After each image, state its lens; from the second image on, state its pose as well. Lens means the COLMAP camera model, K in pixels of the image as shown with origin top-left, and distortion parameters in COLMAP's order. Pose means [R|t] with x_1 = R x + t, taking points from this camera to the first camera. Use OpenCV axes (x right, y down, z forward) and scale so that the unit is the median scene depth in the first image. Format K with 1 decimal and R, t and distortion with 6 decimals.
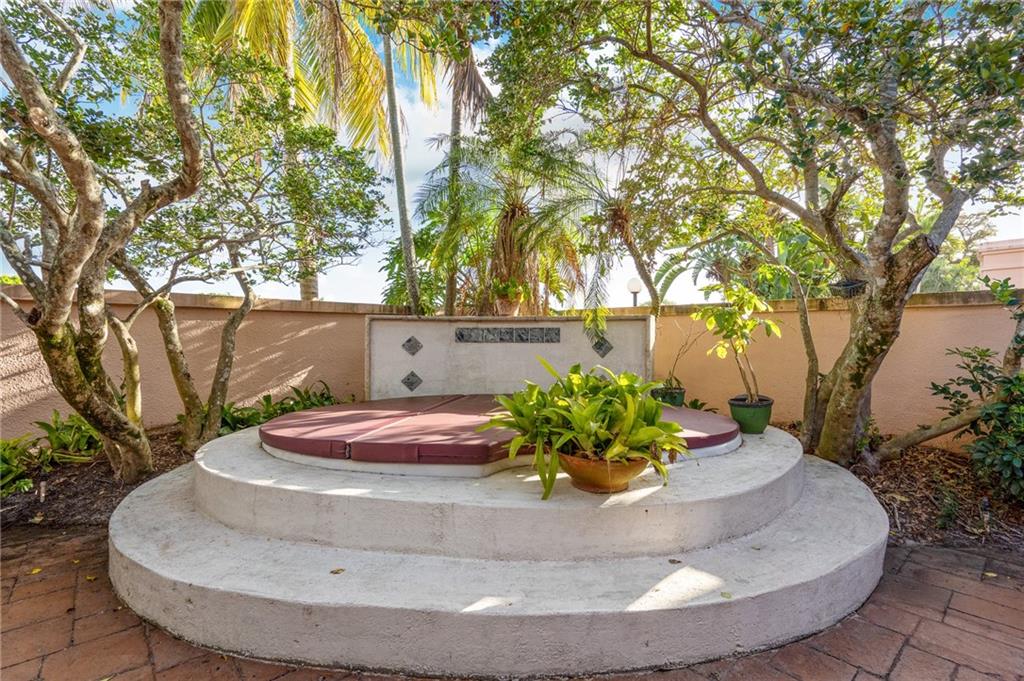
lens RADIAL K [[472.8, 0, 508.3], [0, 472.8, 339.7], [0, 0, 1]] dist [0.000437, 0.001758]
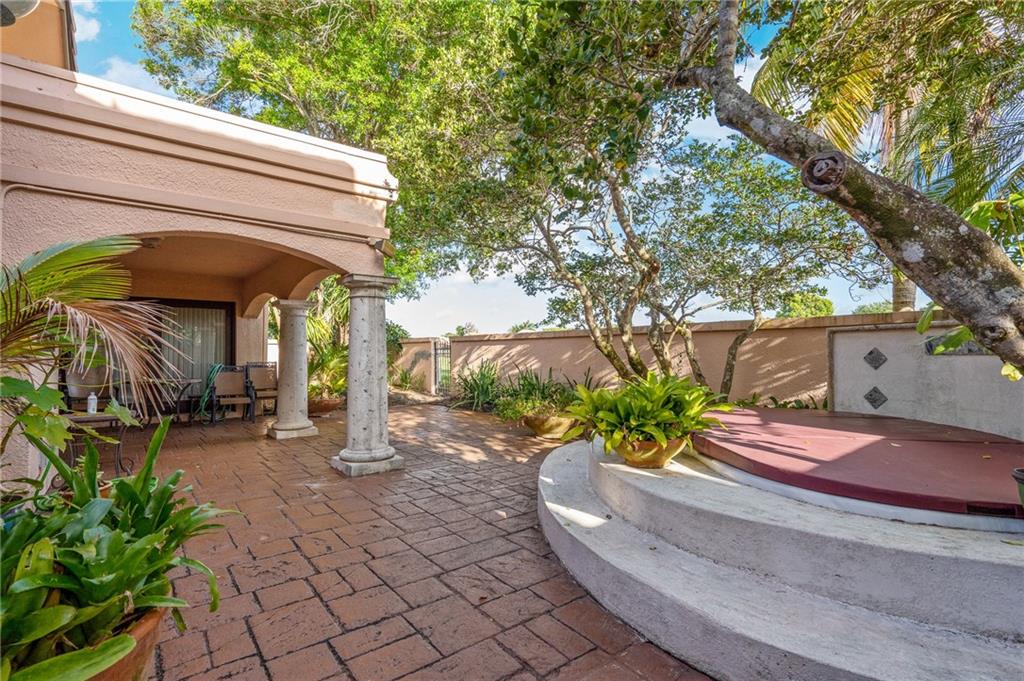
lens RADIAL K [[472.8, 0, 508.0], [0, 472.8, 345.1], [0, 0, 1]] dist [0.000437, 0.001758]
pose [[-0.043766, -0.019092, -0.998859, 1.252241], [0.000341, 0.999817, -0.019125, 0.006505], [0.999042, -0.001178, -0.043751, 0.566609]]
